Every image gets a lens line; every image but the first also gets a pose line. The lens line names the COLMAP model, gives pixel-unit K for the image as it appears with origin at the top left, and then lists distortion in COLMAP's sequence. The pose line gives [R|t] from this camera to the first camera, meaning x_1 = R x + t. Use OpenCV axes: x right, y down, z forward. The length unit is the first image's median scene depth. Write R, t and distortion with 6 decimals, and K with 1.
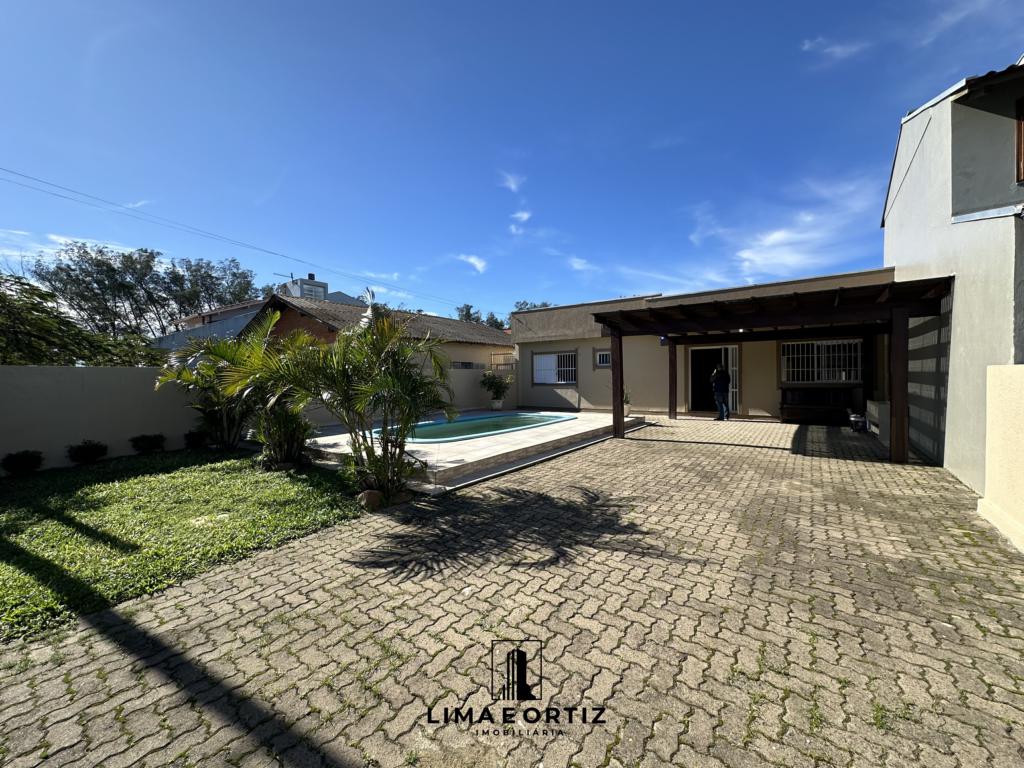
lens RADIAL K [[408.8, 0, 512.8], [0, 408.8, 382.6], [0, 0, 1]] dist [-0.001622, -0.000030]
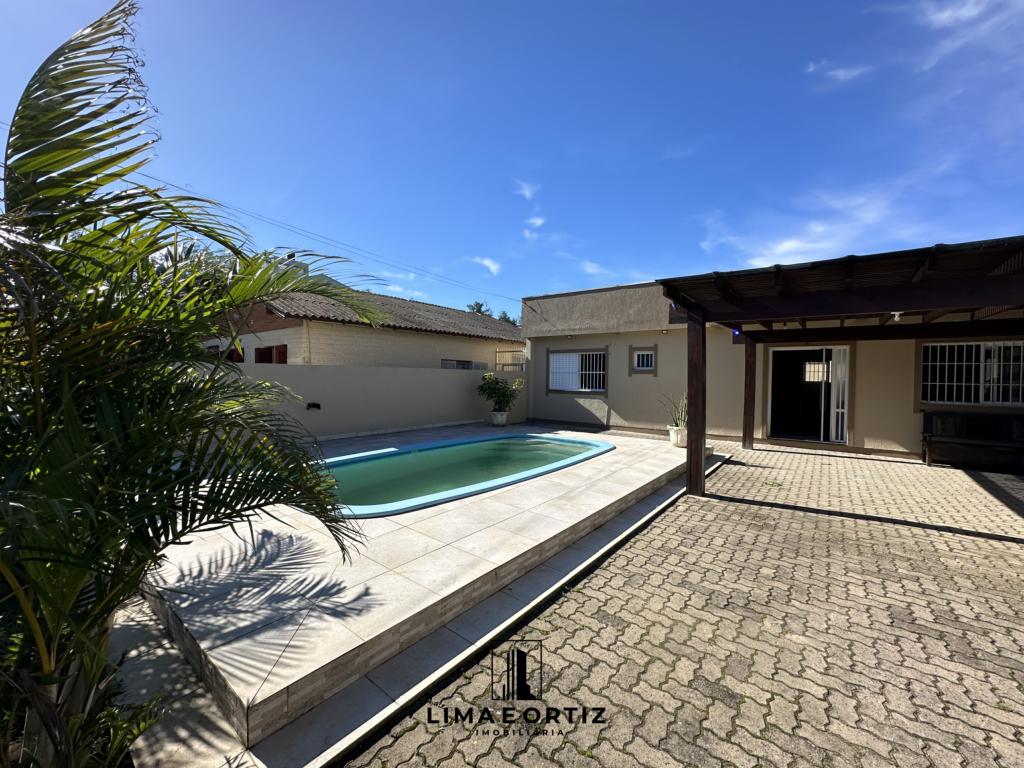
lens RADIAL K [[408.8, 0, 512.8], [0, 408.8, 382.6], [0, 0, 1]] dist [-0.001622, -0.000030]
pose [[0.999260, 0.027670, -0.026721, 0.003499], [-0.027684, 0.999617, -0.000160, -0.011025], [0.026706, 0.000900, 0.999643, 0.243213]]
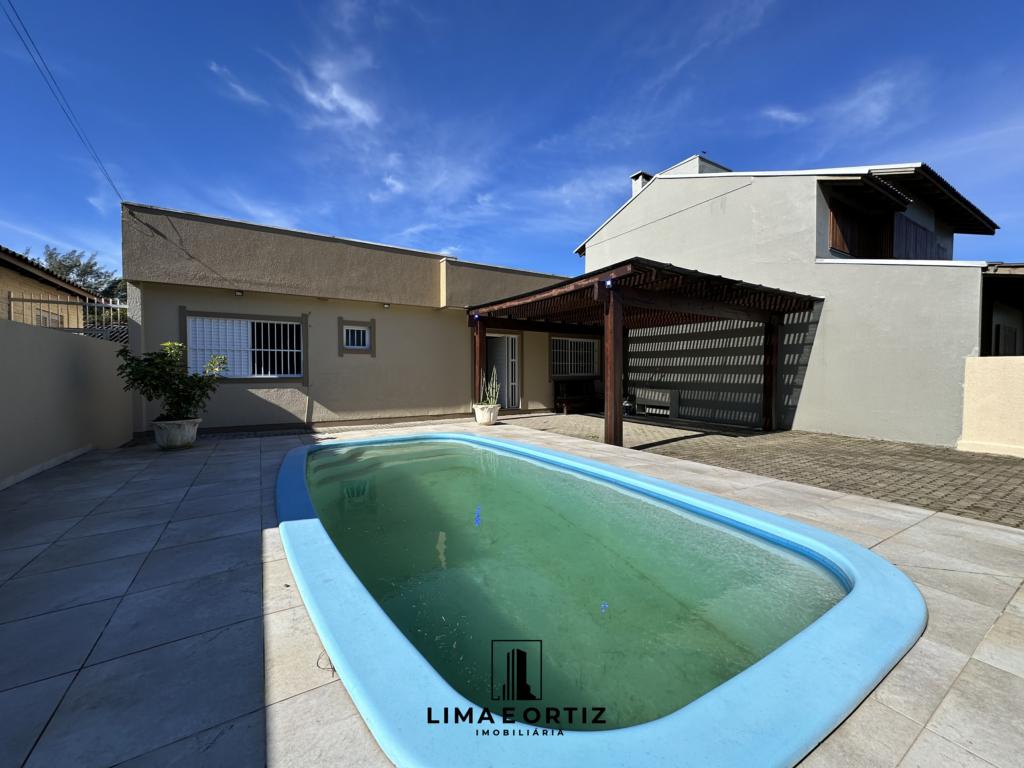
lens RADIAL K [[419.6, 0, 515.9], [0, 419.6, 387.0], [0, 0, 1]] dist [0.002020, 0.000025]
pose [[0.376237, -0.019293, 0.926323, -0.272666], [0.009156, 0.999812, 0.017104, 0.008002], [-0.926478, 0.002046, 0.376343, 0.534255]]
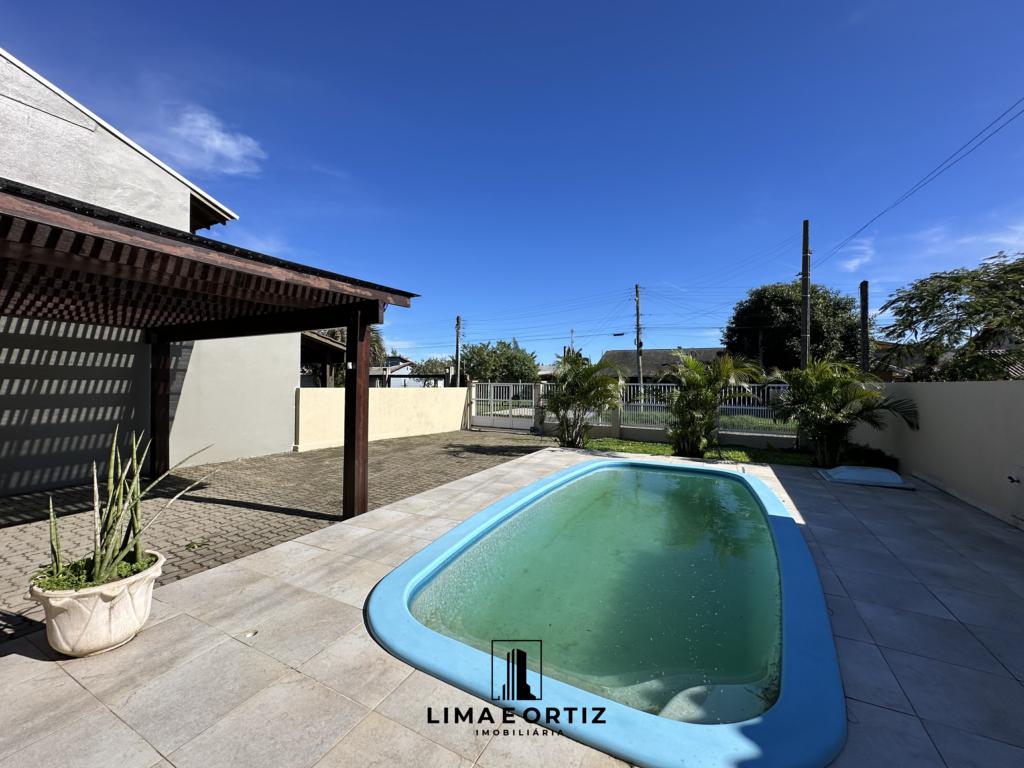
lens RADIAL K [[408.8, 0, 512.8], [0, 408.8, 382.6], [0, 0, 1]] dist [-0.001622, -0.000030]
pose [[-0.986918, 0.004623, -0.161159, 0.087079], [0.001892, 0.999852, 0.017097, -0.029493], [0.161214, 0.016569, -0.986780, 0.937031]]
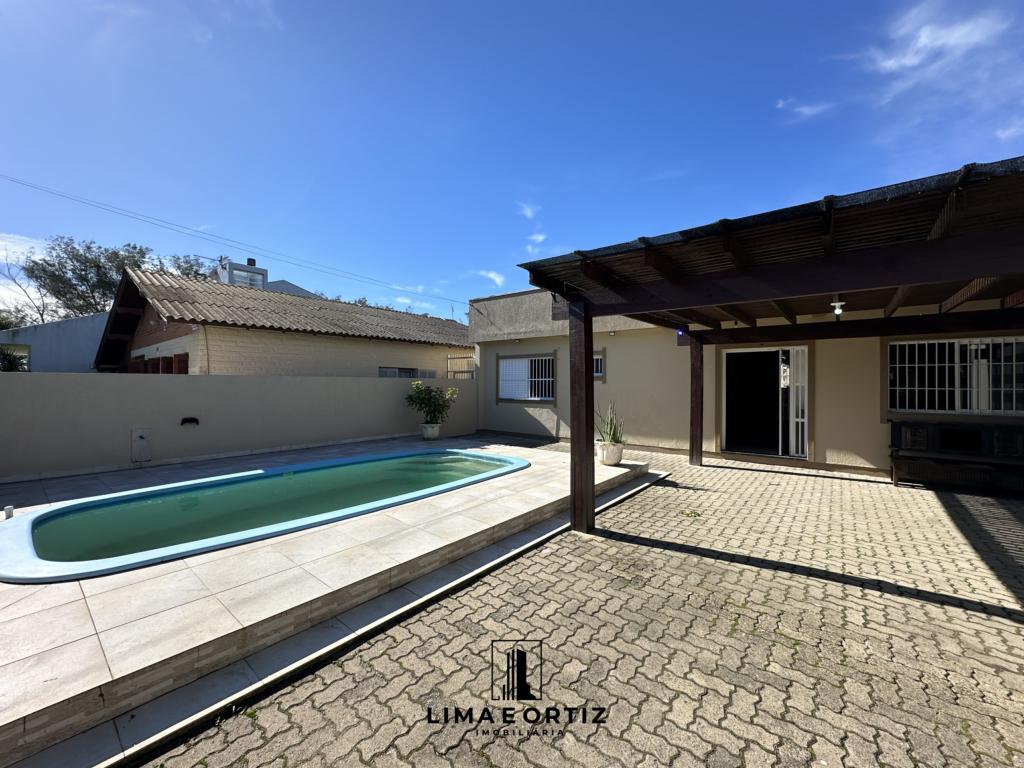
lens RADIAL K [[408.8, 0, 512.8], [0, 408.8, 382.6], [0, 0, 1]] dist [-0.001622, -0.000030]
pose [[0.998912, 0.016601, -0.043573, 0.118281], [-0.017374, 0.999697, -0.017420, -0.015961], [0.043271, 0.018159, 0.998898, 0.312213]]
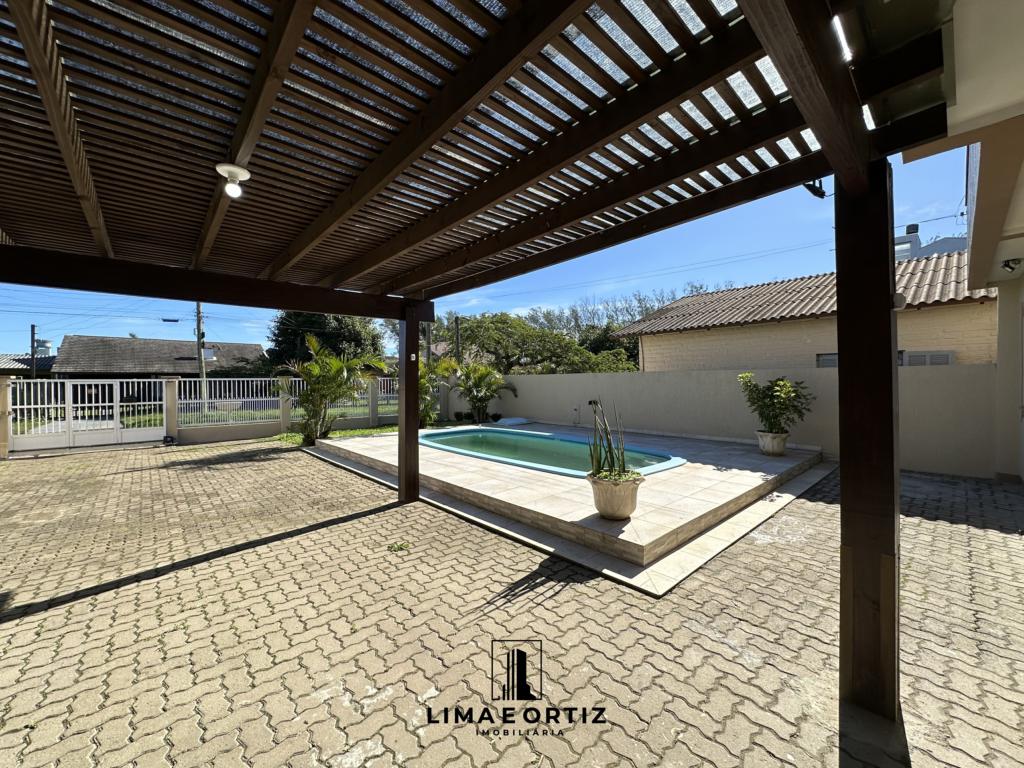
lens RADIAL K [[408.8, 0, 512.8], [0, 408.8, 382.6], [0, 0, 1]] dist [-0.001622, -0.000030]
pose [[-0.201502, 0.018949, -0.979305, 0.471587], [-0.005284, 0.999777, 0.020432, -0.023766], [0.979474, 0.009292, -0.201357, 0.759651]]
